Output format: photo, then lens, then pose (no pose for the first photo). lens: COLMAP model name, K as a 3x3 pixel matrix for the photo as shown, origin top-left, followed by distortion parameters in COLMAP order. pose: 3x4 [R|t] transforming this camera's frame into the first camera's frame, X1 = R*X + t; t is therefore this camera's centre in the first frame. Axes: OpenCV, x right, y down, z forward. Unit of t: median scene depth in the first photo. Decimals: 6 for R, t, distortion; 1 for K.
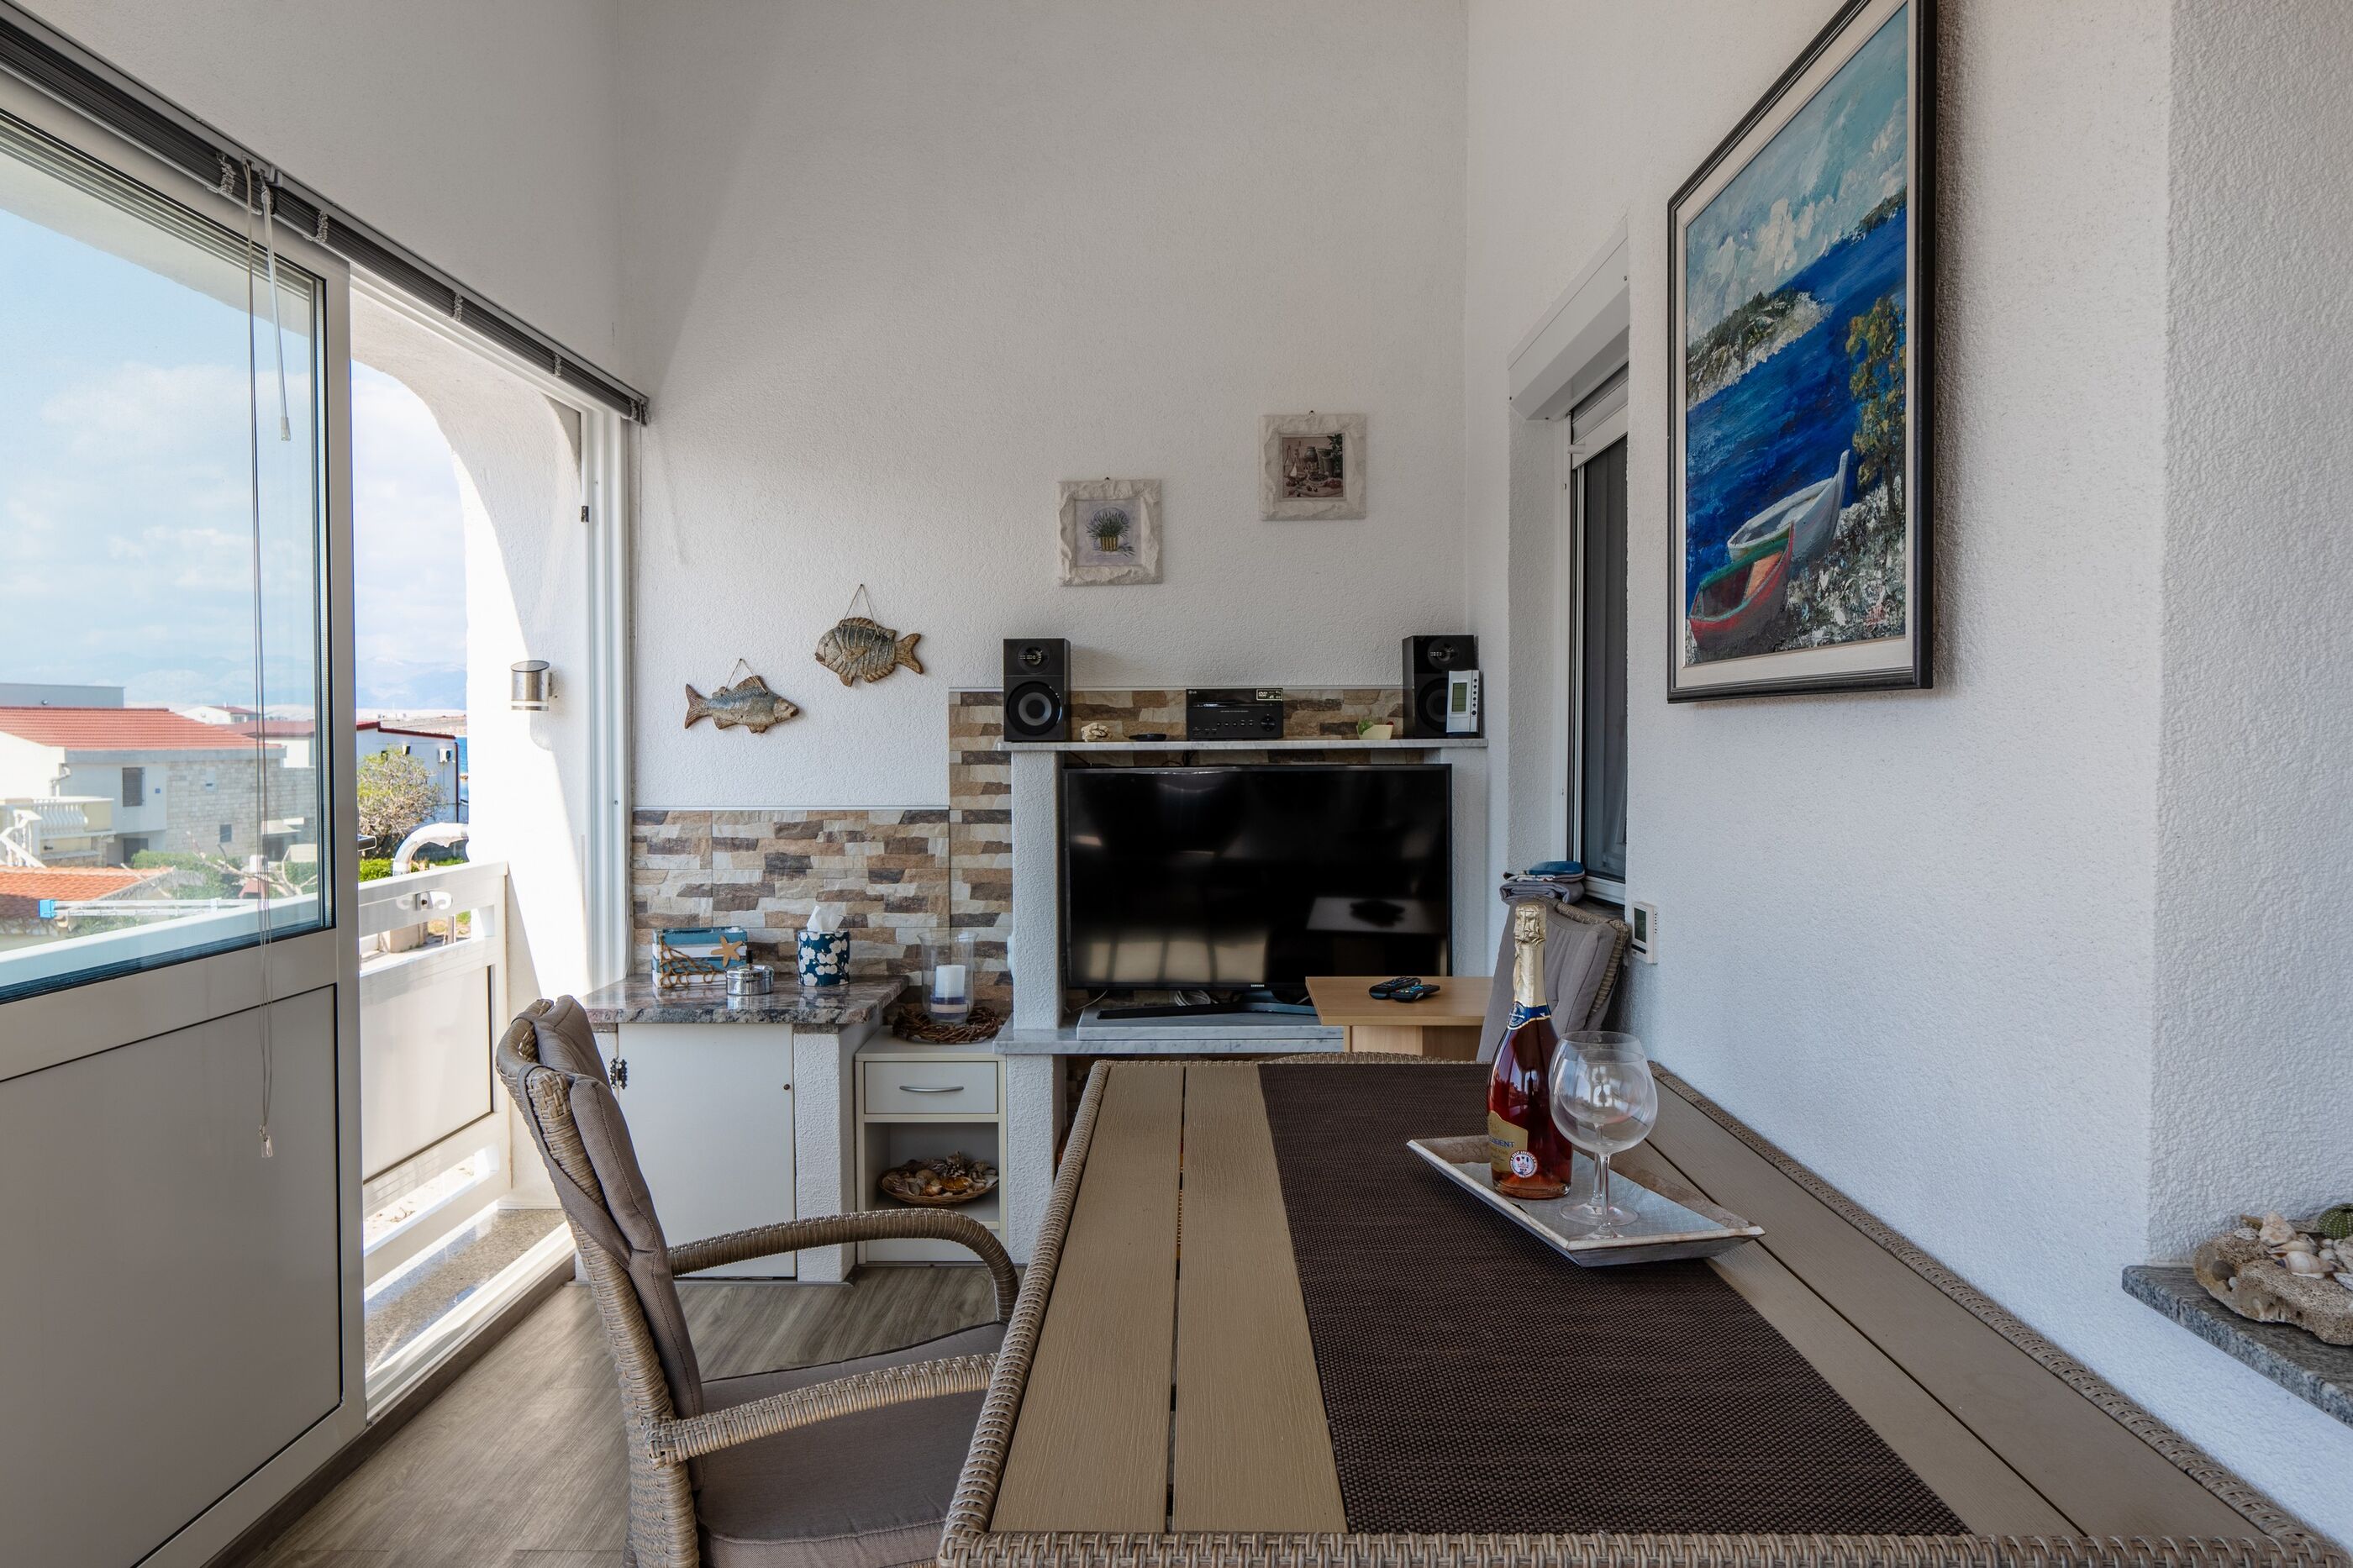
lens RADIAL K [[1642.3, 0, 1168.5], [0, 1642.3, 787.1], [0, 0, 1]] dist [-0.002614, -0.003182]
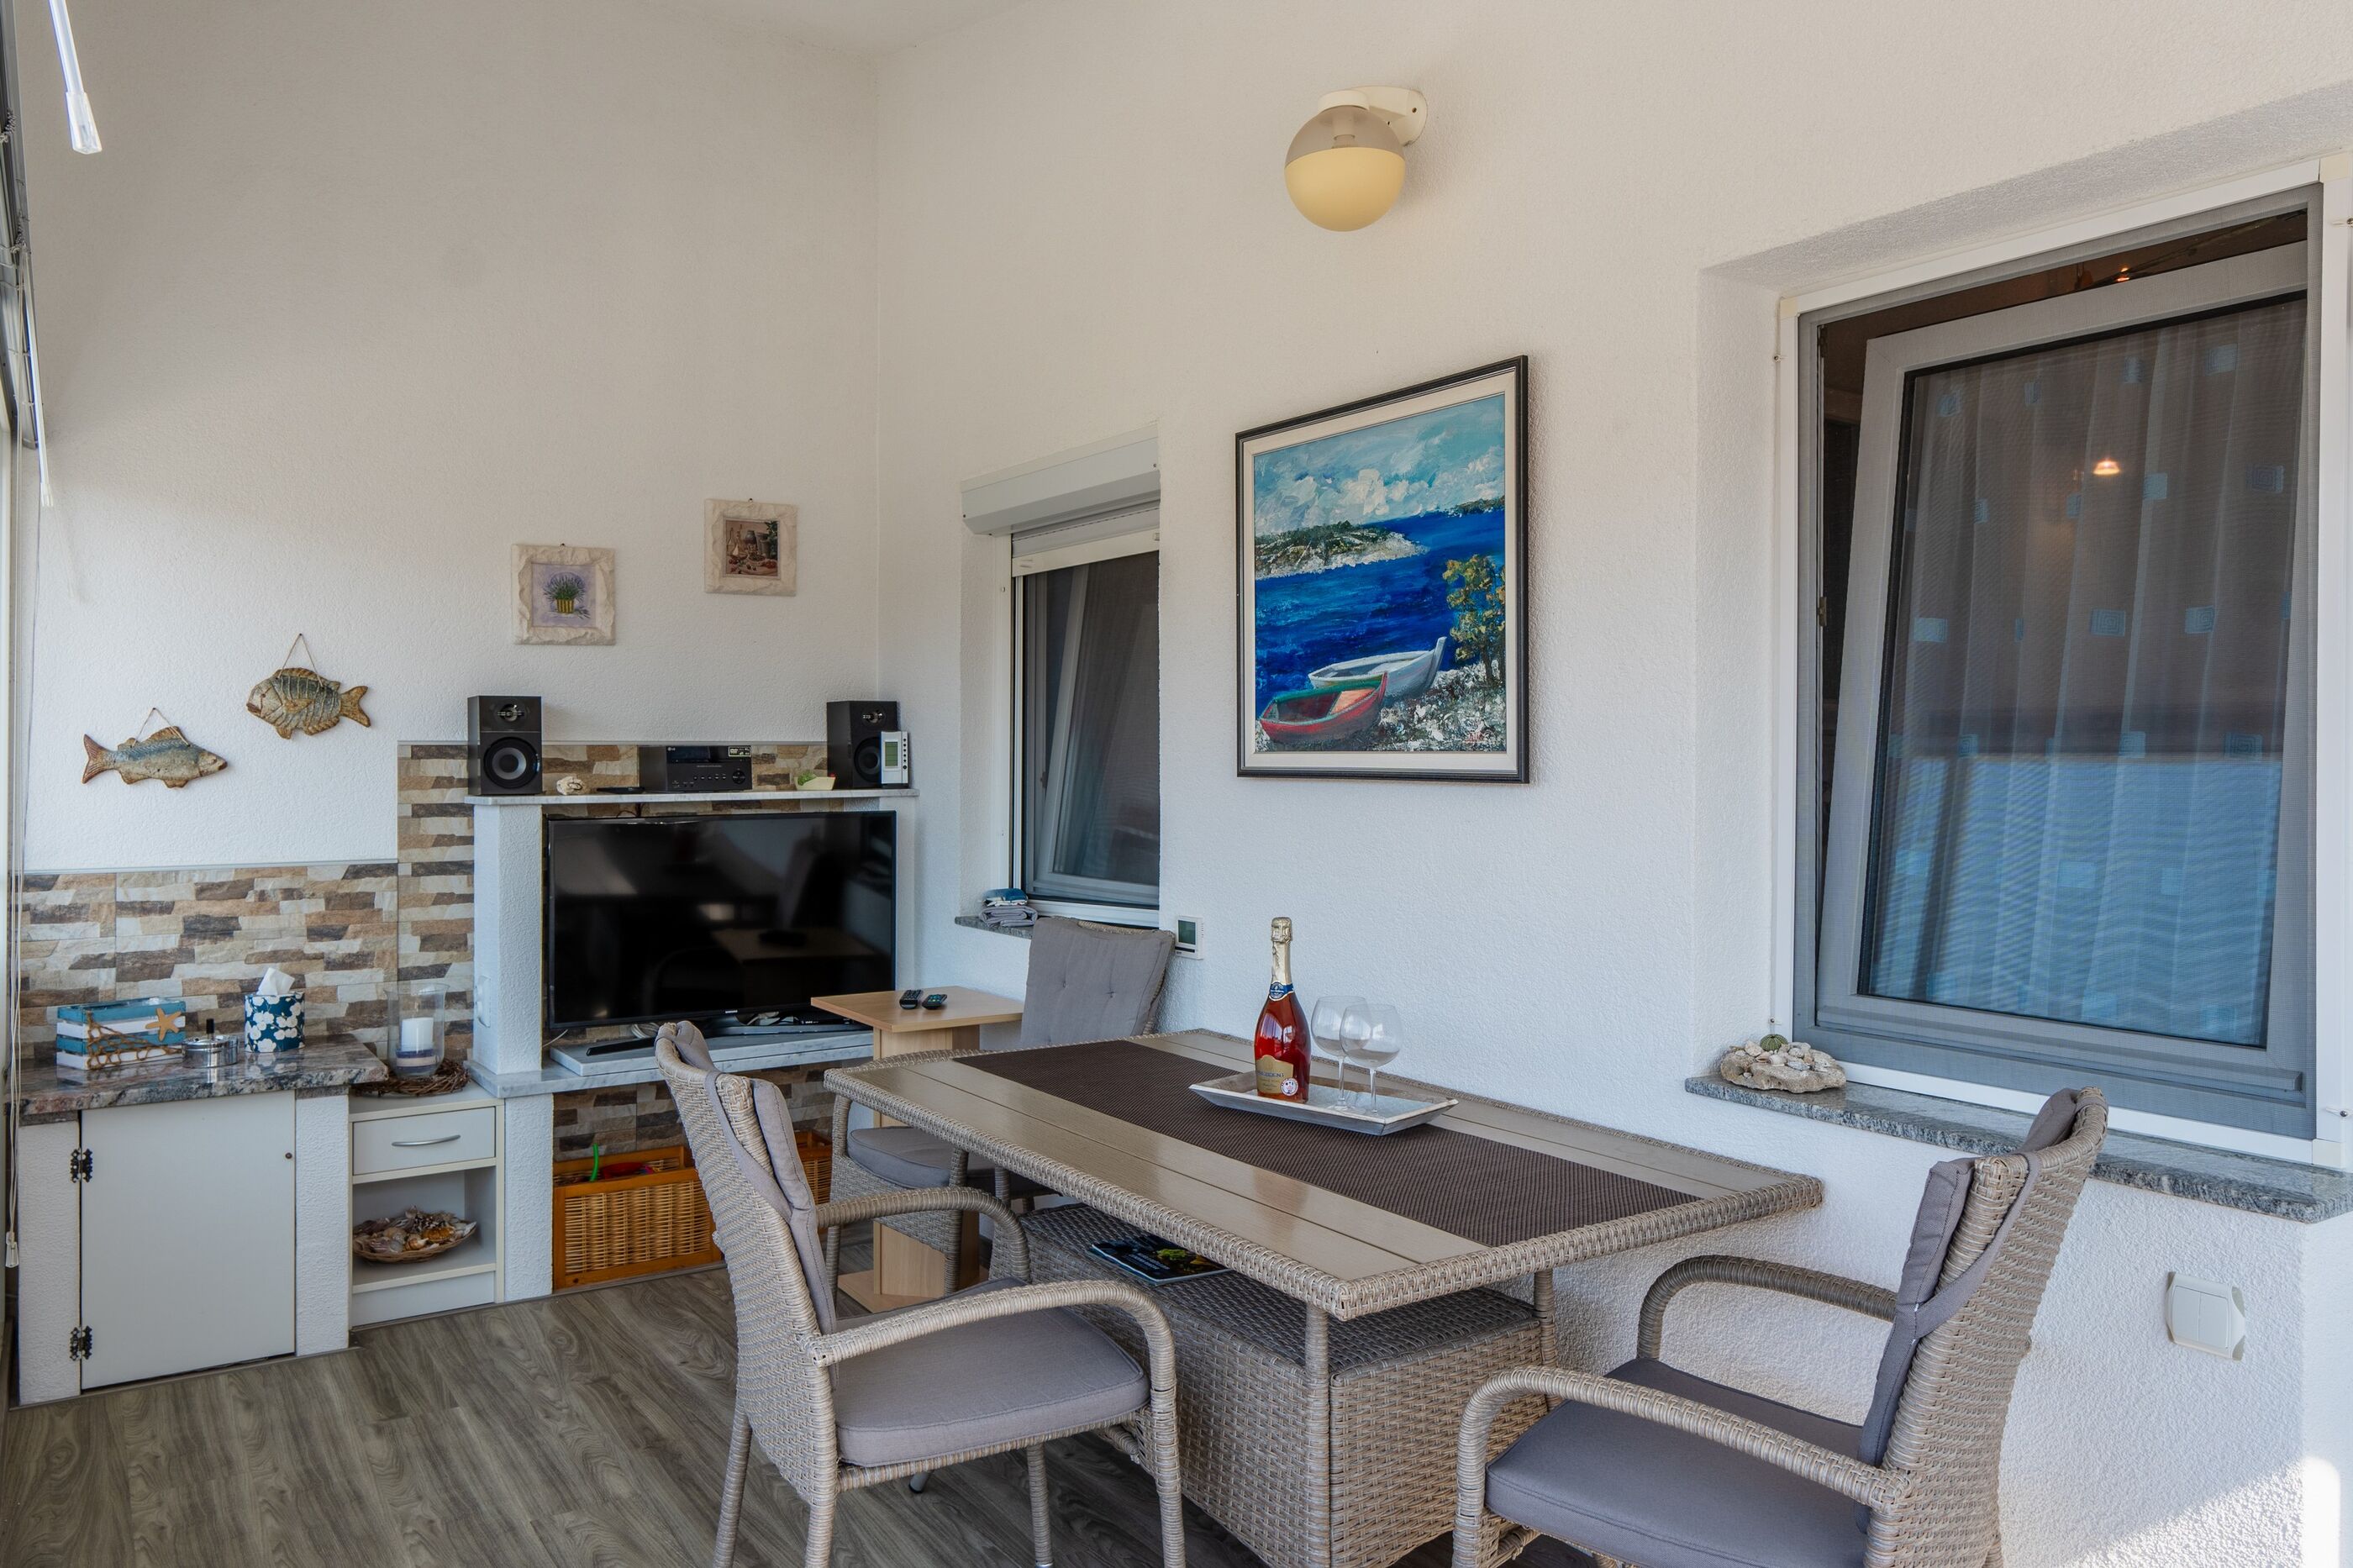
lens RADIAL K [[1656.4, 0, 1169.4], [0, 1656.4, 752.5], [0, 0, 1]] dist [0.000311, -0.007684]
pose [[0.824736, 0.003654, 0.565506, -0.328083], [0.015280, 0.999470, -0.028742, -0.017882], [-0.565311, 0.032346, 0.824243, -0.099513]]
